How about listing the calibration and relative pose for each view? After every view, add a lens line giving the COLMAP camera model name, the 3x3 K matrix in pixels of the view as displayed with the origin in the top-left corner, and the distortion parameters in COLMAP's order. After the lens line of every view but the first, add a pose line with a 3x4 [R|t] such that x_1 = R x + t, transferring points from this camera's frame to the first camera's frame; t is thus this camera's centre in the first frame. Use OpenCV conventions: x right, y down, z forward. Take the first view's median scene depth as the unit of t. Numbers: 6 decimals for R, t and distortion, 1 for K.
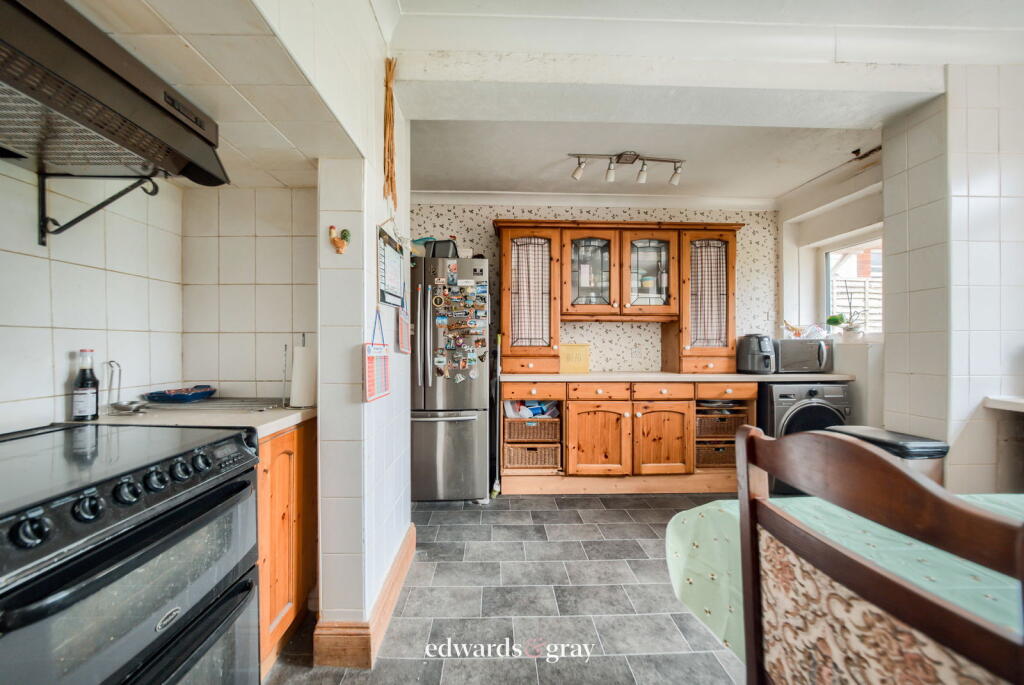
lens RADIAL K [[371.2, 0, 490.2], [0, 371.2, 345.6], [0, 0, 1]] dist [-0.012626, -0.000116]
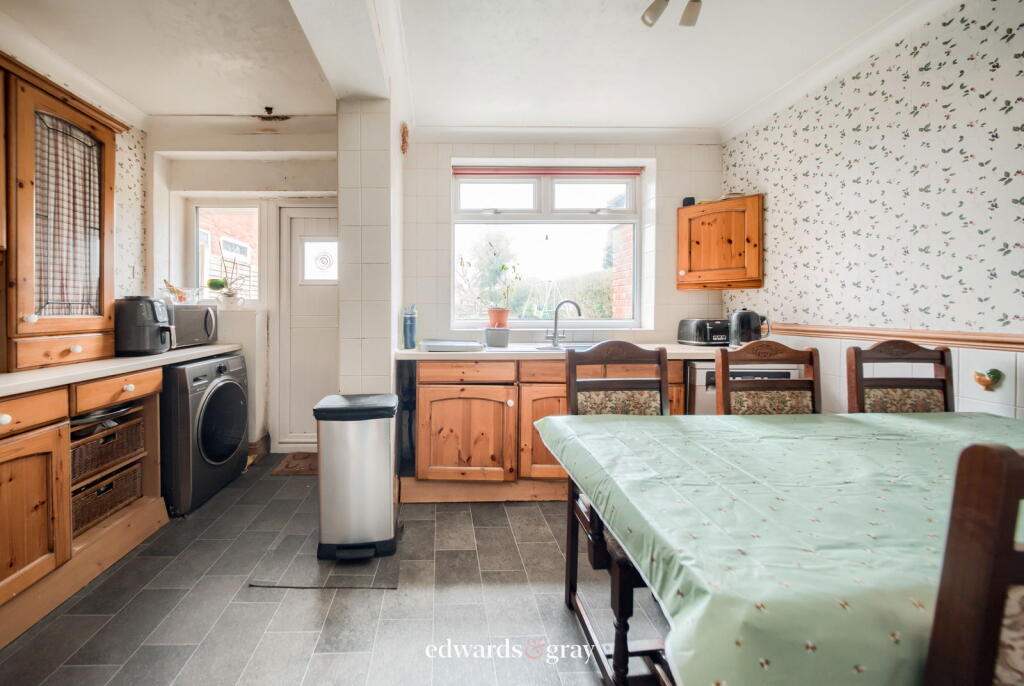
lens RADIAL K [[368.1, 0, 452.1], [0, 368.1, 313.7], [0, 0, 1]] dist [-0.012747, 0.000470]
pose [[-0.030450, -0.007941, 0.999505, 0.025808], [0.003581, 0.999961, 0.008053, -0.002828], [-0.999530, 0.003824, -0.030420, 0.474063]]
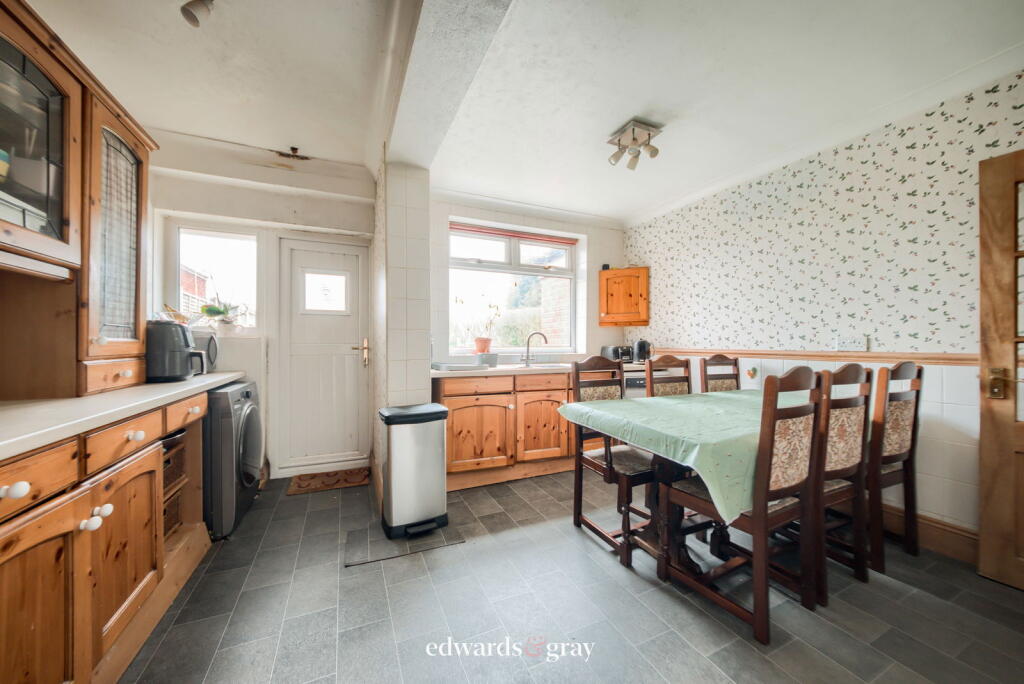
lens RADIAL K [[352.5, 0, 498.0], [0, 352.5, 342.4], [0, 0, 1]] dist [-0.011168, 0.000000]
pose [[-0.409788, 0.006490, 0.912158, -0.102148], [0.002653, 0.999979, -0.005923, 0.013365], [-0.912177, -0.000007, -0.409797, 0.761778]]
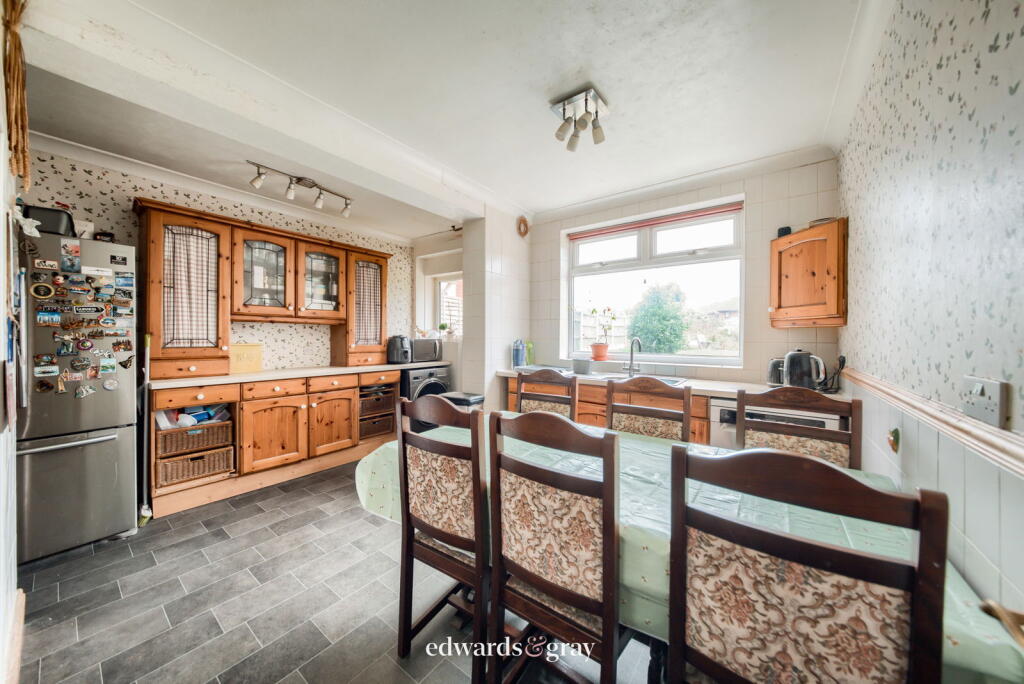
lens RADIAL K [[364.0, 0, 507.4], [0, 364.0, 336.5], [0, 0, 1]] dist [-0.013158, -0.000022]
pose [[0.605398, 0.002850, 0.795918, -0.133986], [-0.003630, 0.999993, -0.000819, -0.029050], [-0.795915, -0.002393, 0.605404, -0.166974]]
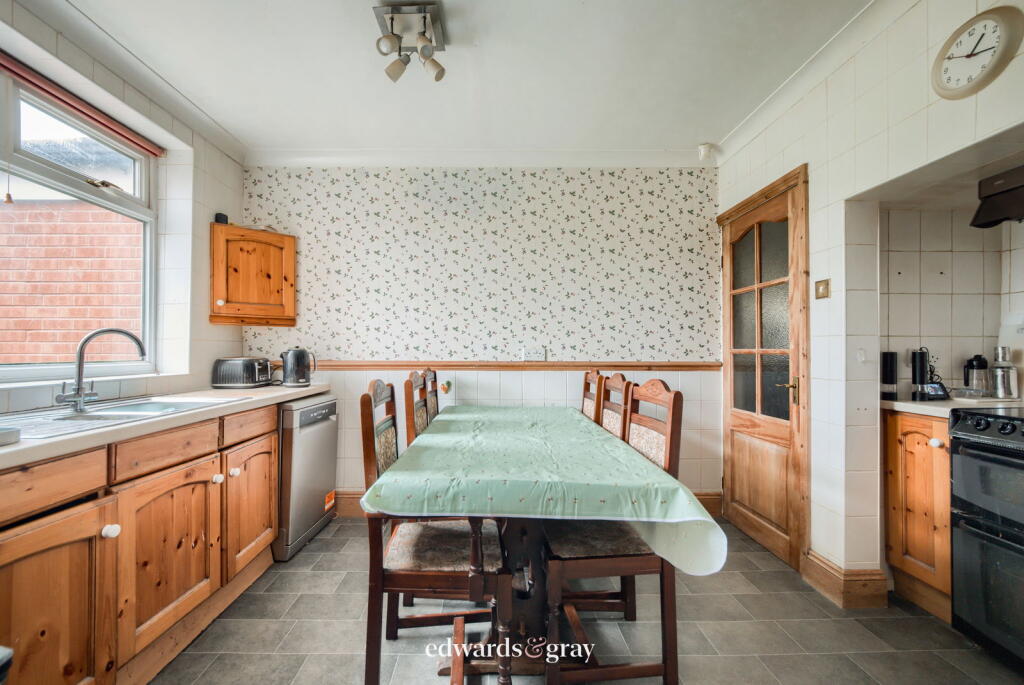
lens RADIAL K [[429.3, 0, 492.5], [0, 429.3, 347.3], [0, 0, 1]] dist [-0.001040, -0.000178]
pose [[-0.999915, 0.002131, -0.012880, 0.384450], [0.002208, 0.999980, -0.005966, 0.003289], [0.012867, -0.005994, -0.999899, 0.769369]]
